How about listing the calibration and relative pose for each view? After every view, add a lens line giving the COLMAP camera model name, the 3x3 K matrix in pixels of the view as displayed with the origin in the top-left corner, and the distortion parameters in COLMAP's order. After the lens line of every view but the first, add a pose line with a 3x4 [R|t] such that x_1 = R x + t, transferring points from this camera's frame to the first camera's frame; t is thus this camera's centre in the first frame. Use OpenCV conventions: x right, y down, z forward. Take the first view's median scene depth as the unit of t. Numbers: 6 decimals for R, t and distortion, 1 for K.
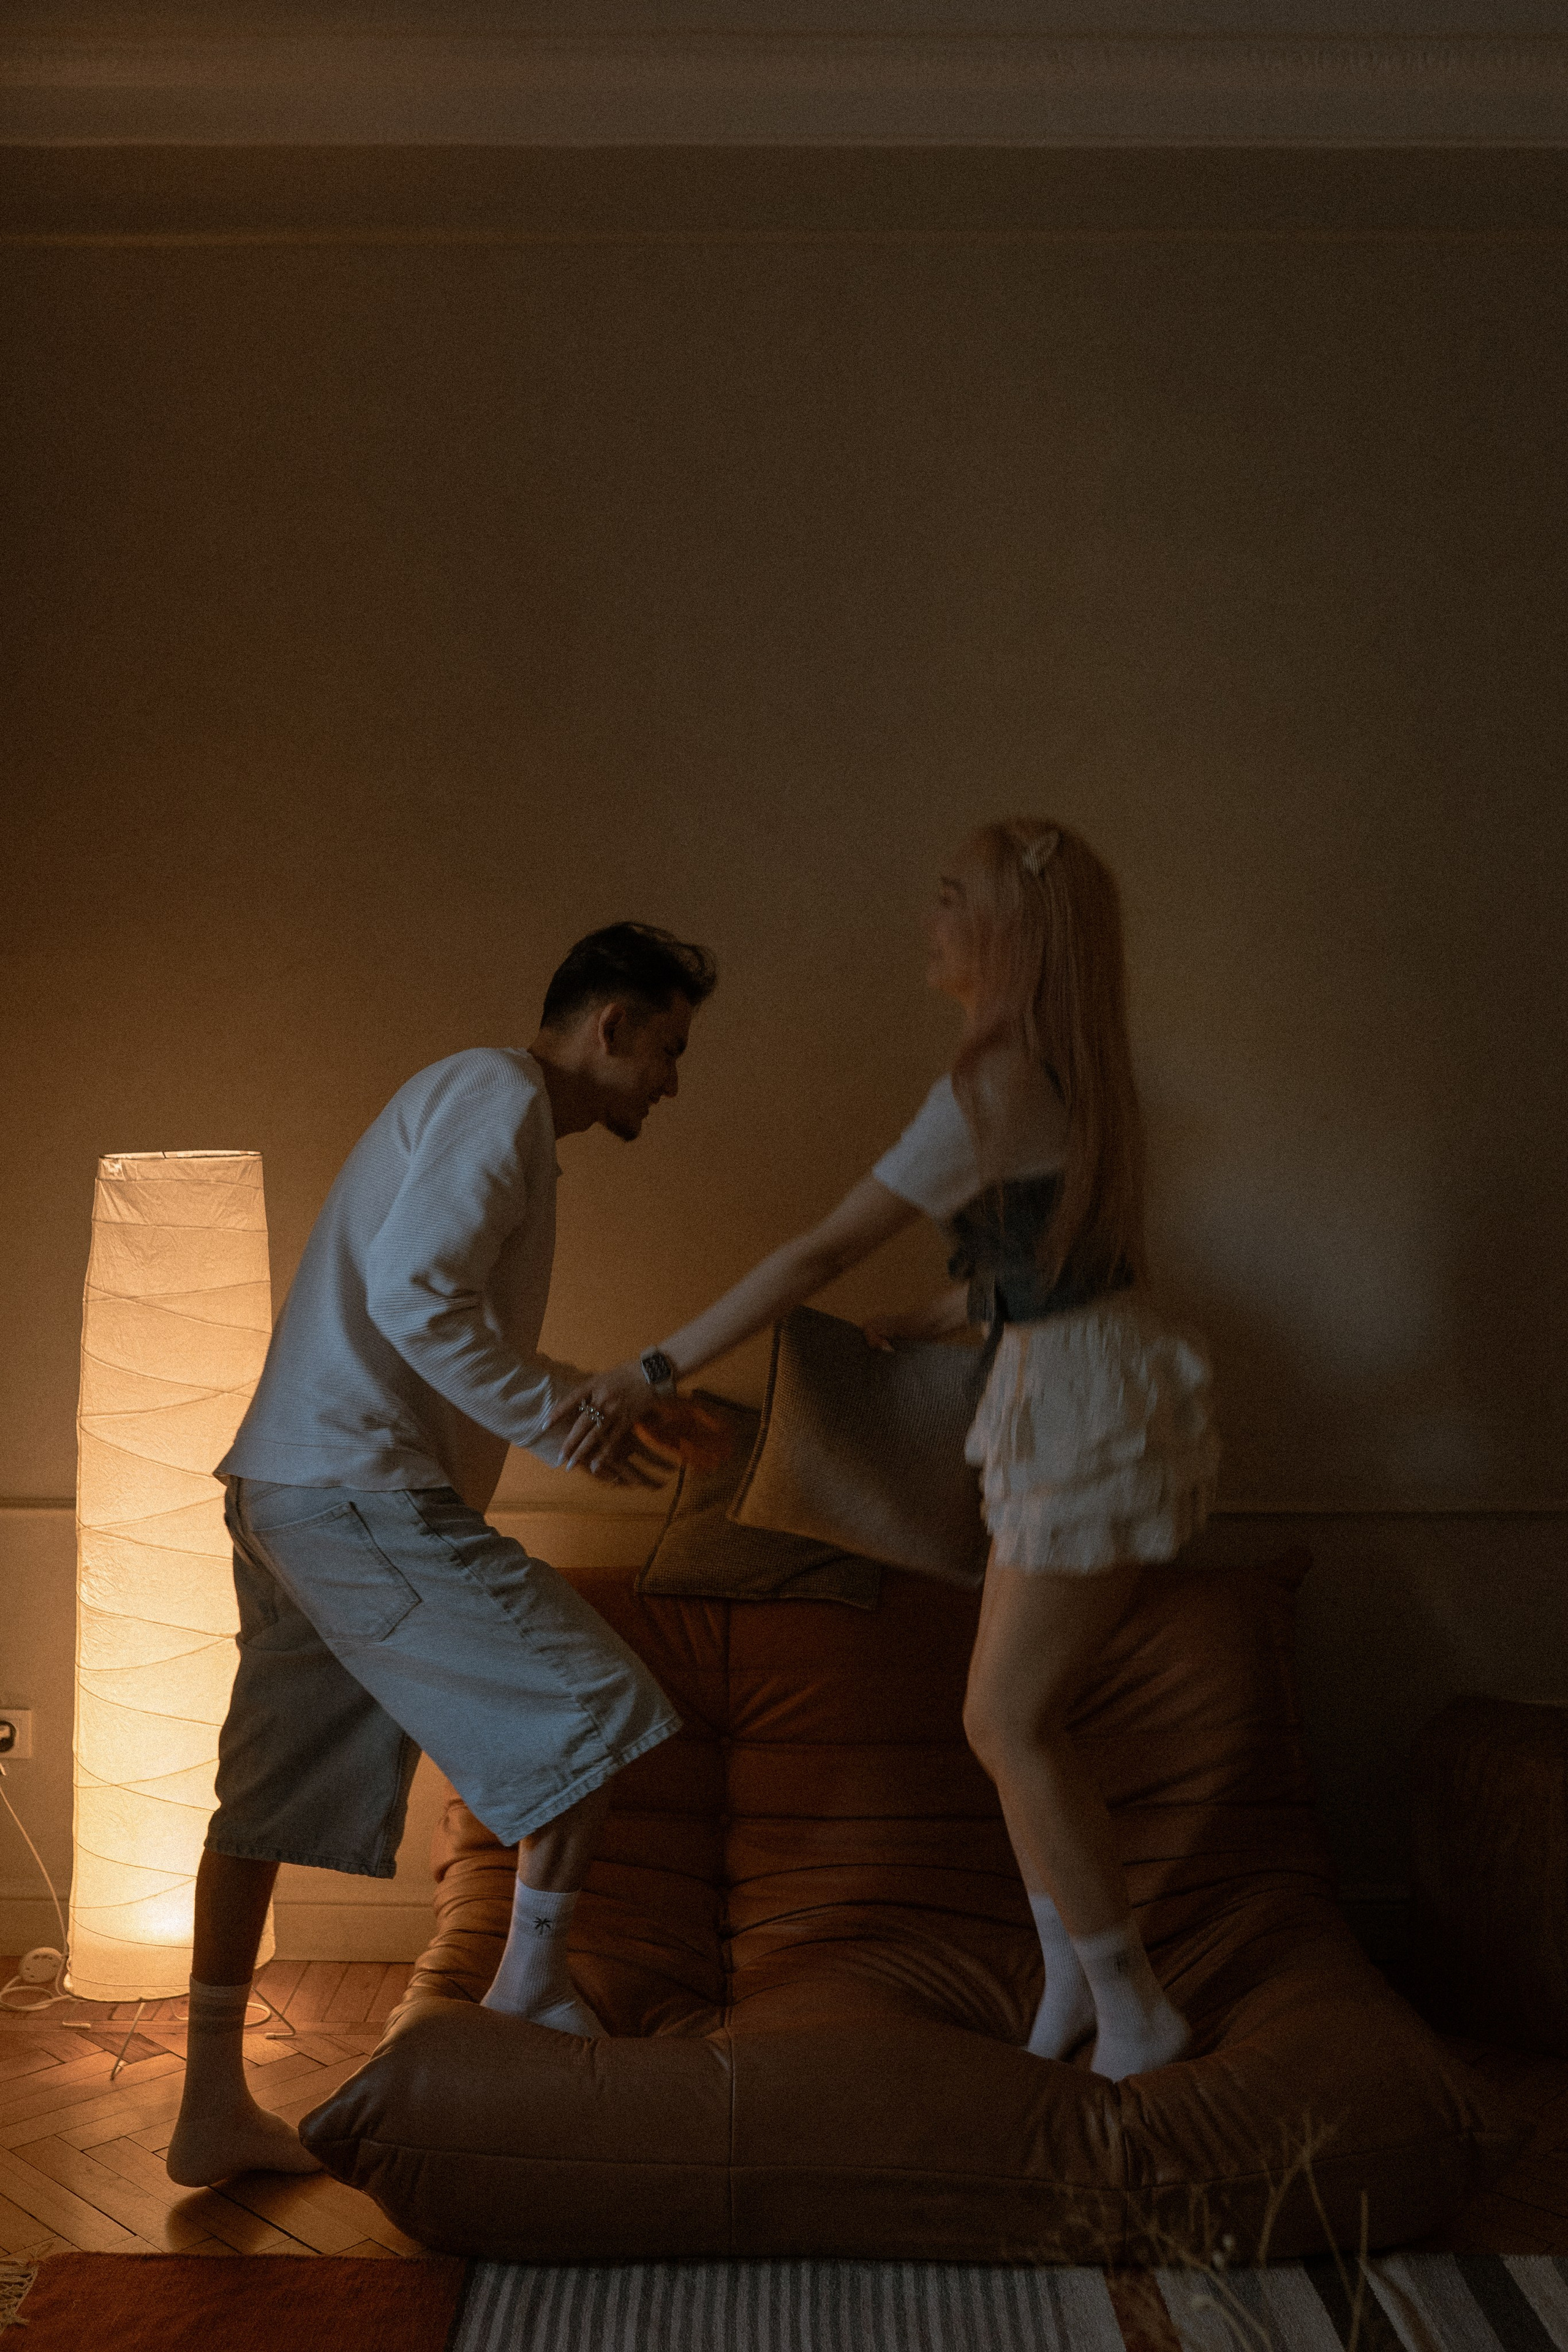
lens RADIAL K [[2260.8, 0, 784.0], [0, 2260.8, 1176.0], [0, 0, 1]] dist [-0.163153, 0.309209]
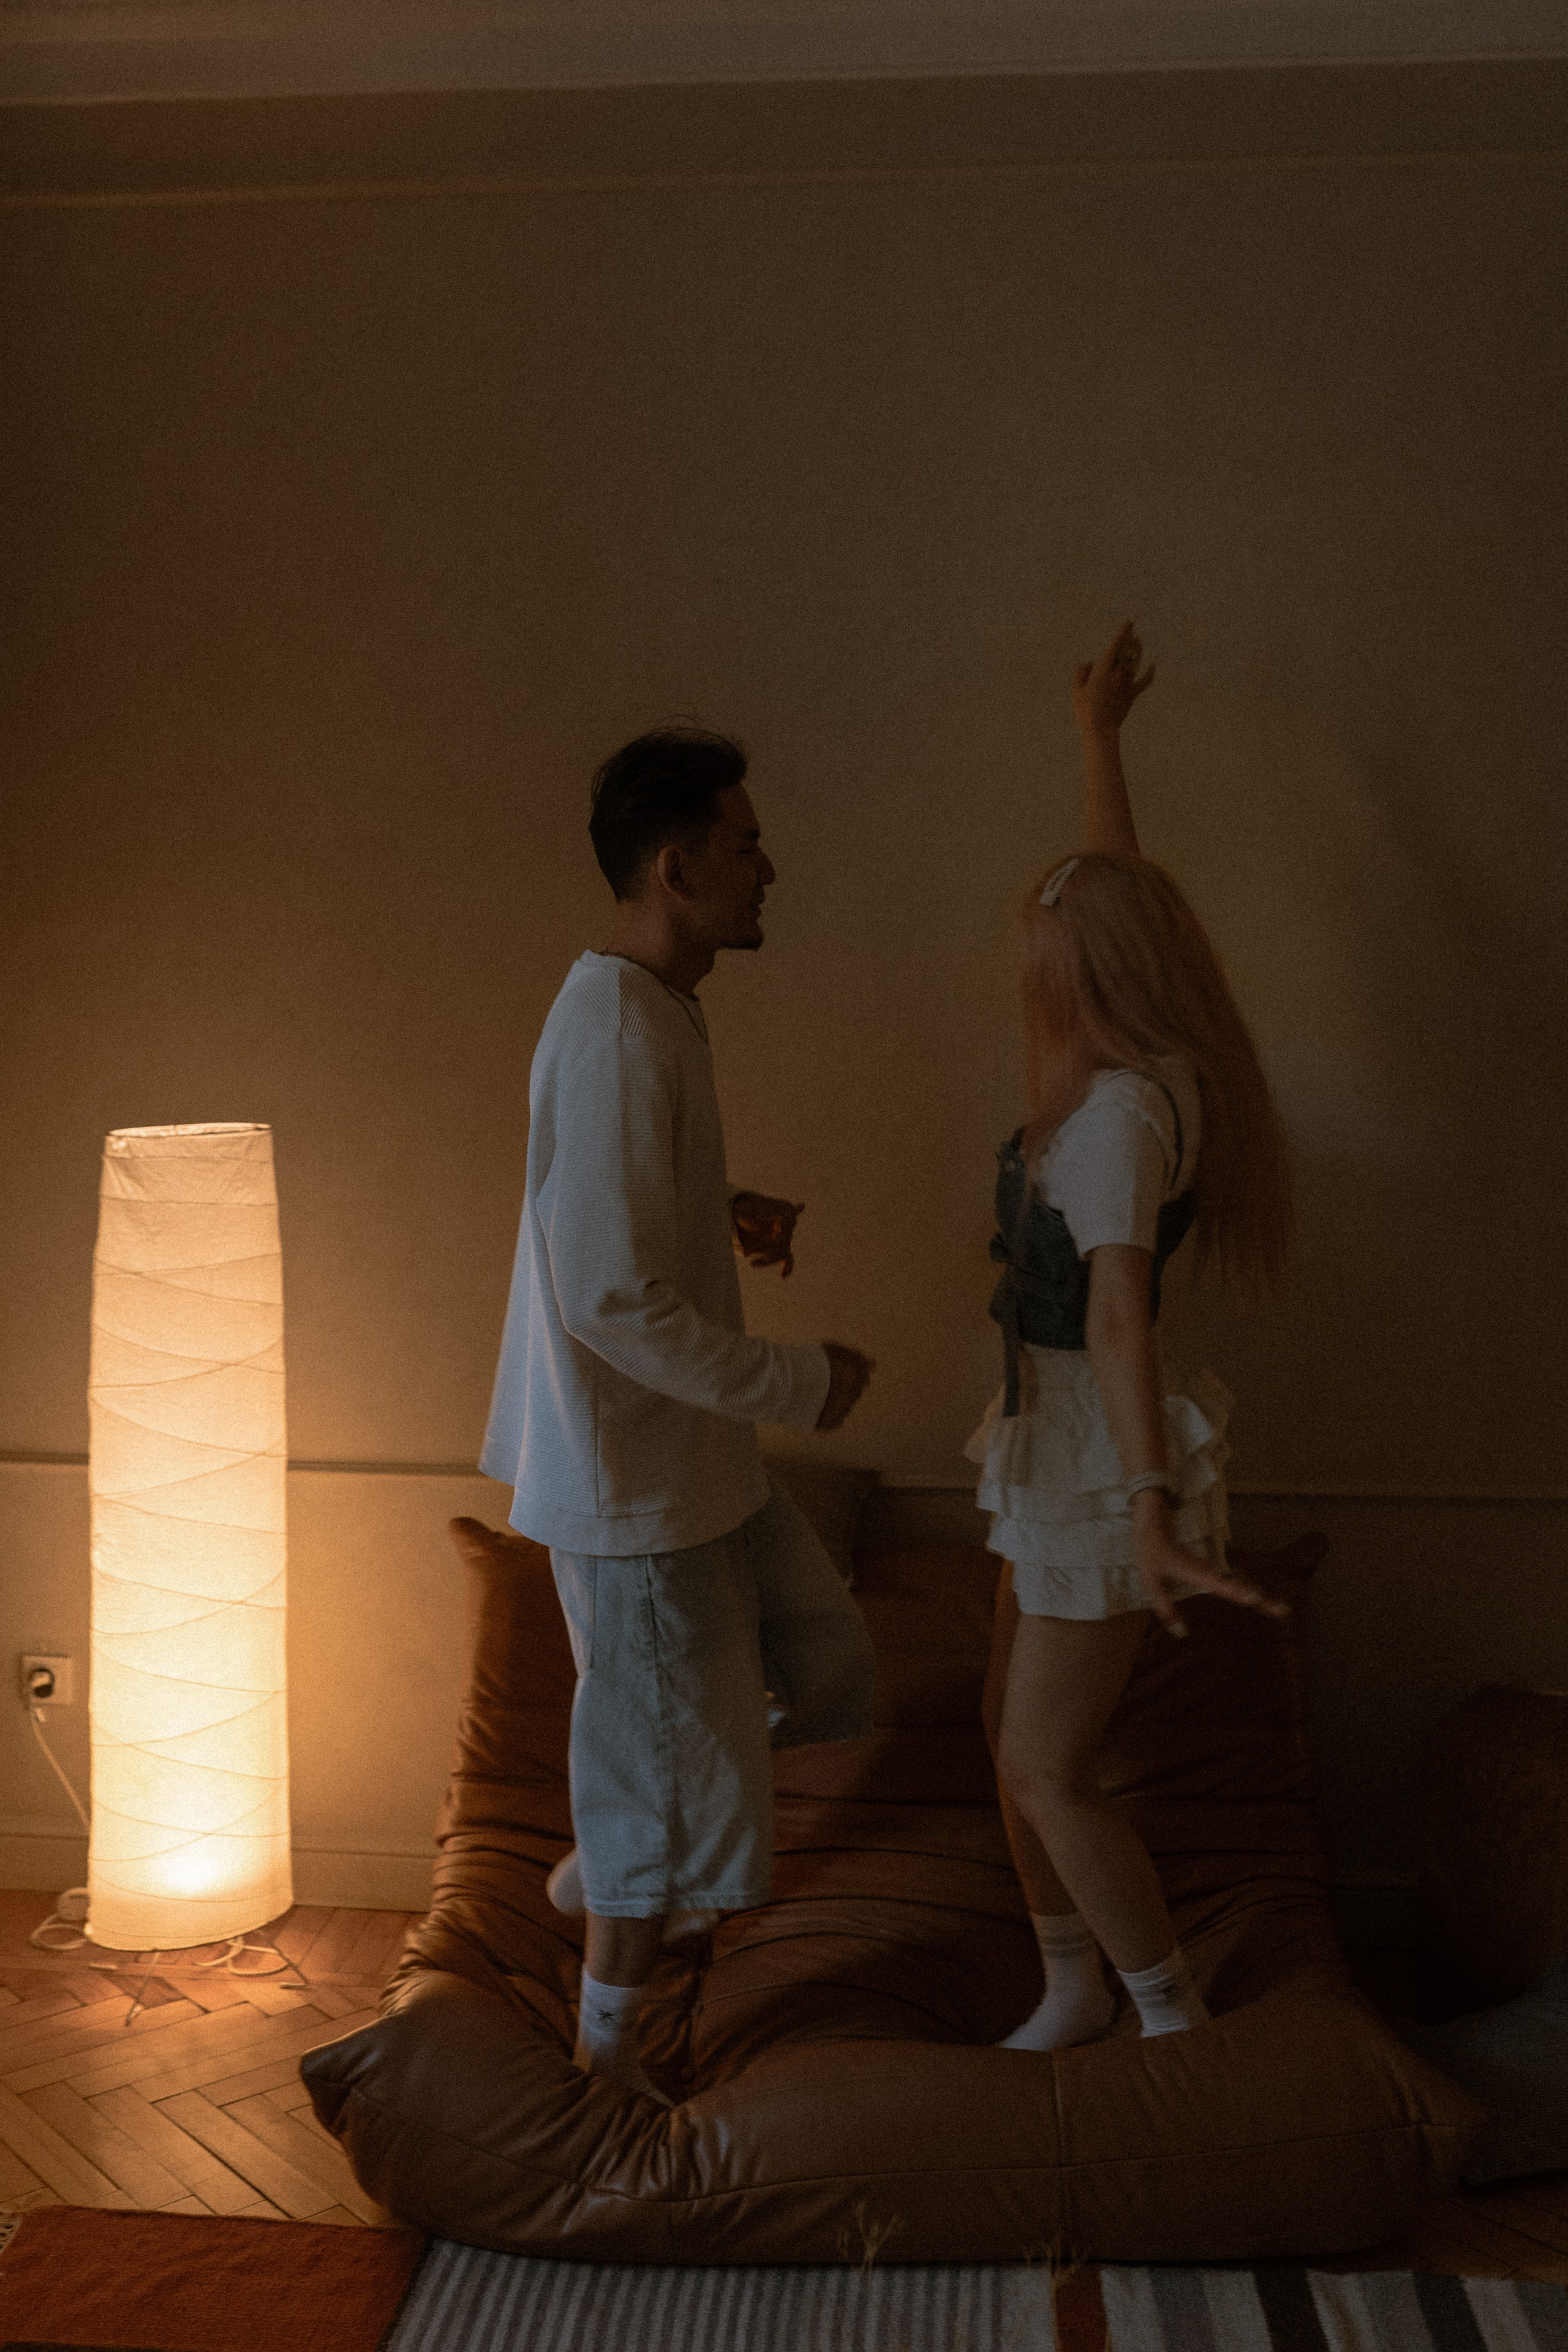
lens RADIAL K [[2260.8, 0, 784.0], [0, 2260.8, 1176.0], [0, 0, 1]] dist [-0.163153, 0.309209]
pose [[0.996218, 0.008931, -0.086428, 0.087905], [-0.003984, 0.998352, 0.057241, -0.048784], [0.086797, -0.056680, 0.994612, 0.017309]]
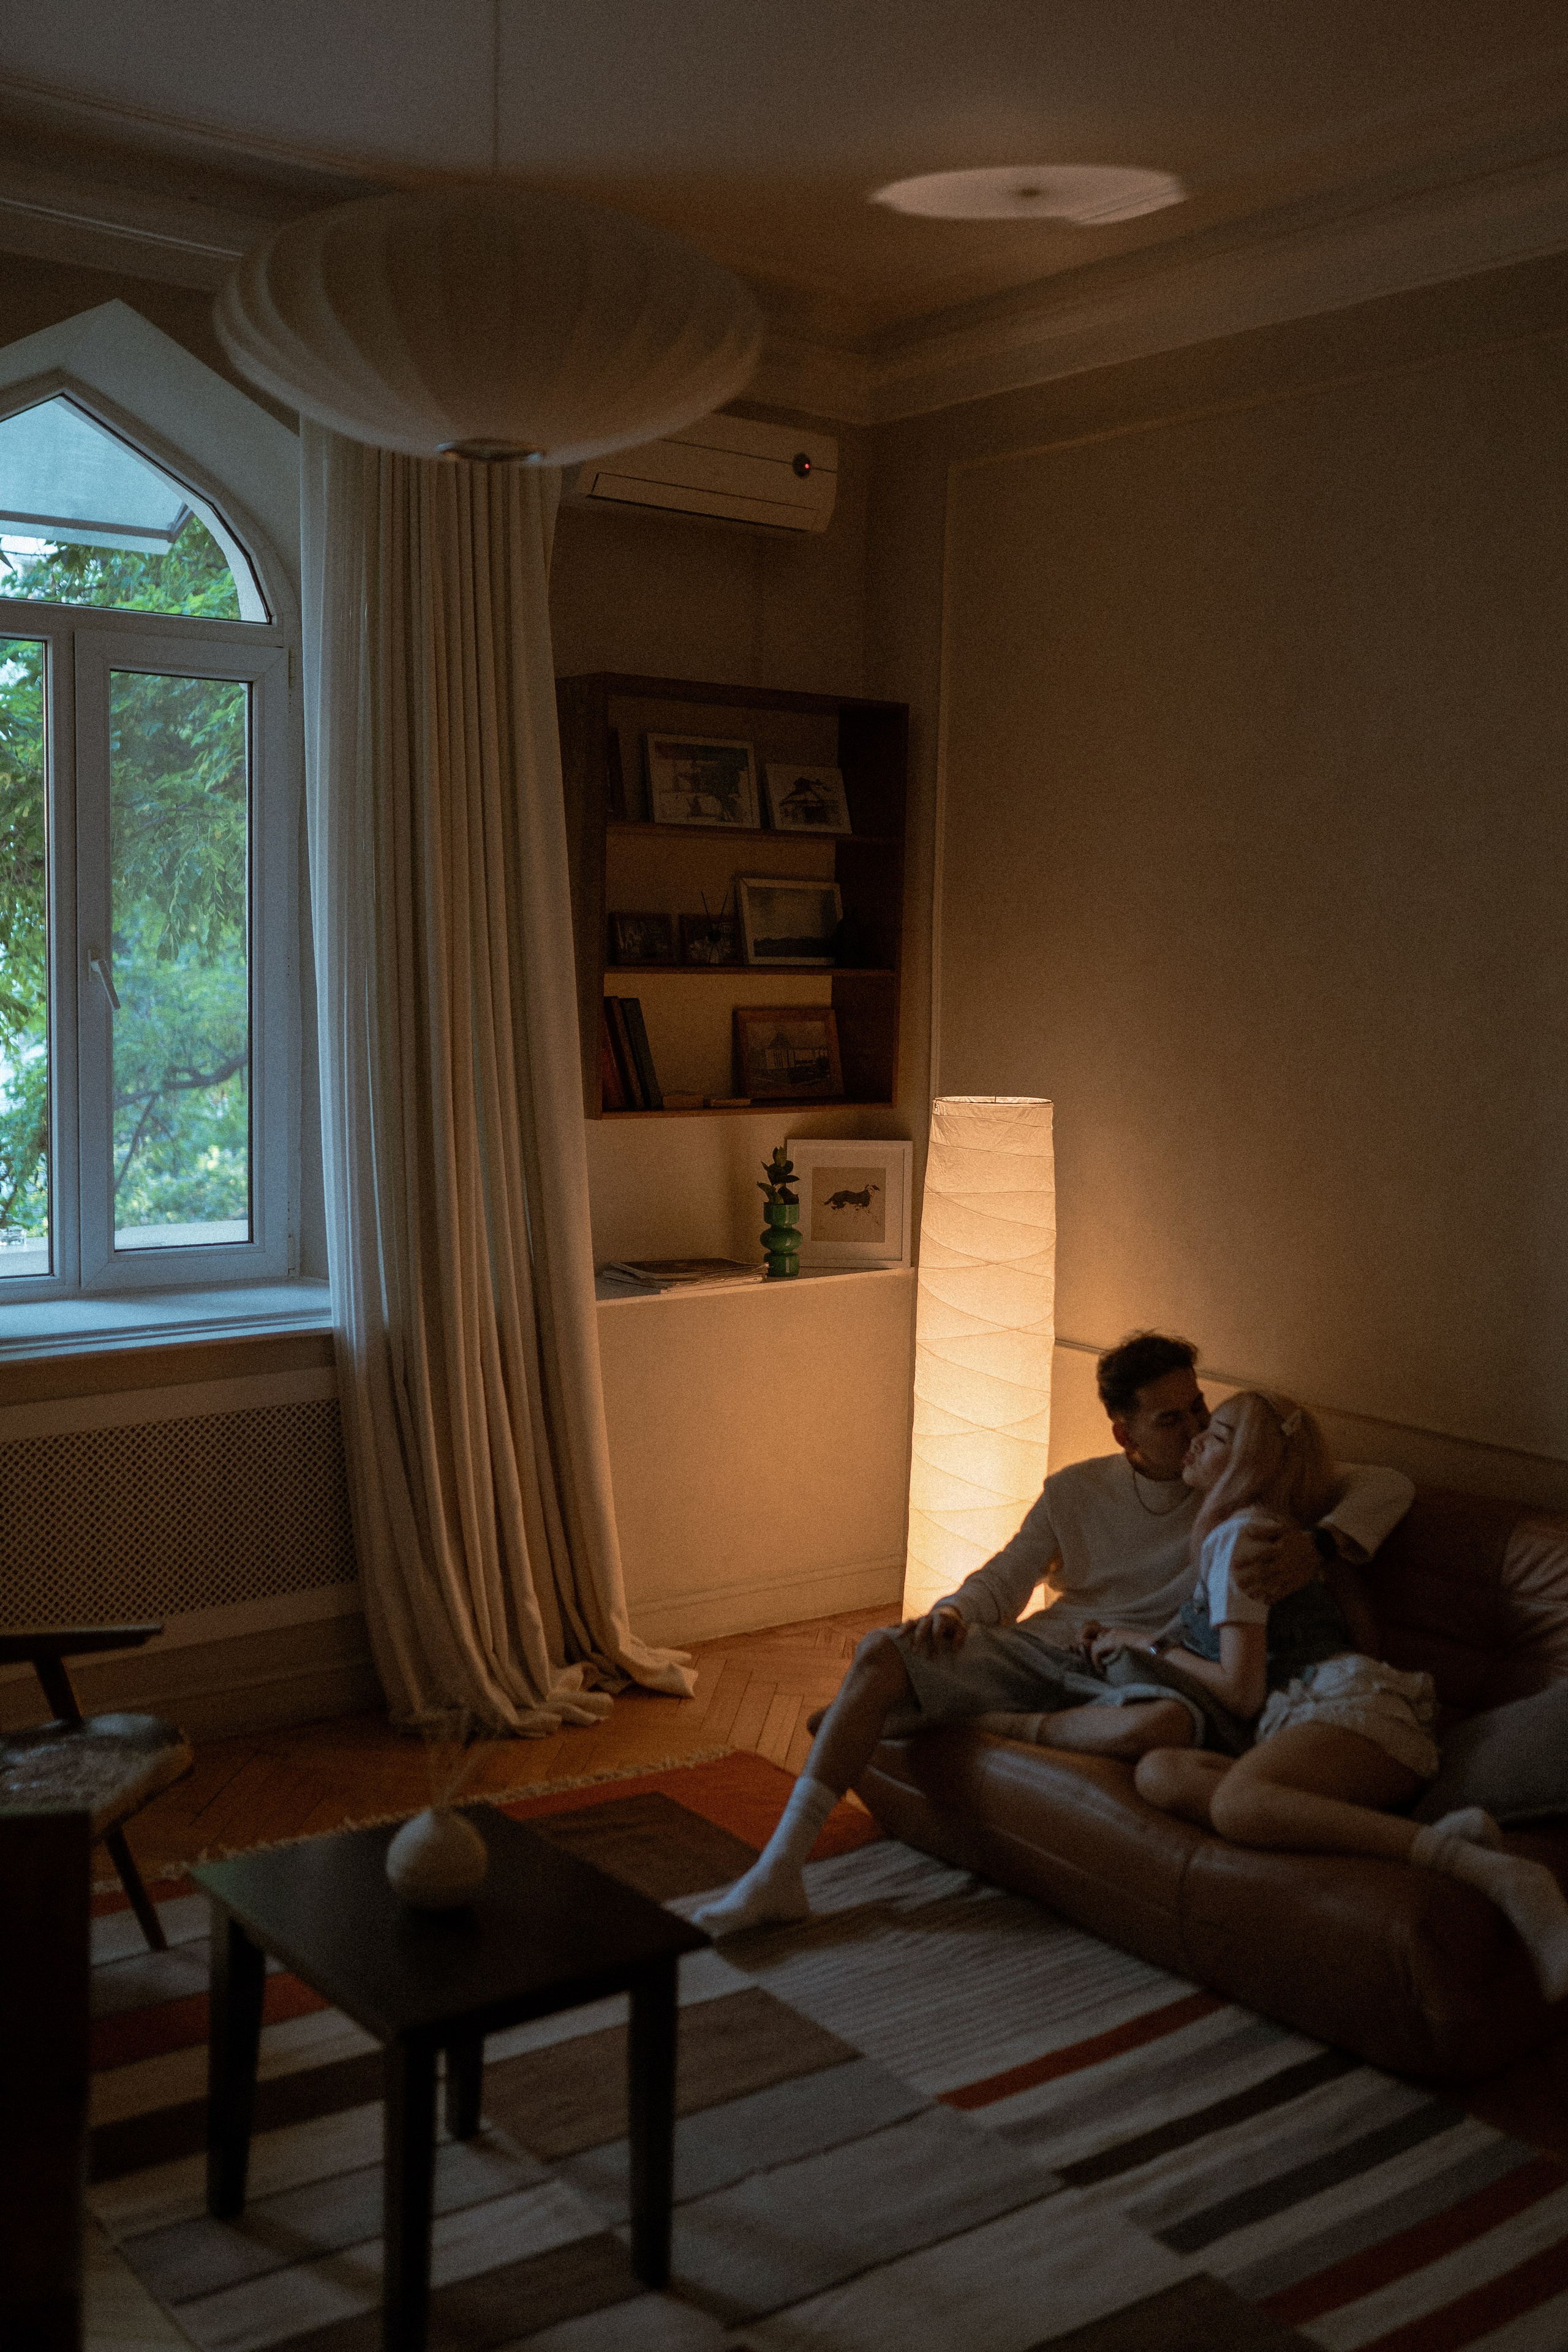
lens RADIAL K [[2260.8, 0, 784.0], [0, 2260.8, 1176.0], [0, 0, 1]] dist [-0.163153, 0.309209]
pose [[0.561349, 0.086635, -0.823032, 0.907050], [-0.026215, 0.995868, 0.086948, -0.087821], [0.827164, -0.027232, 0.561300, 0.048510]]
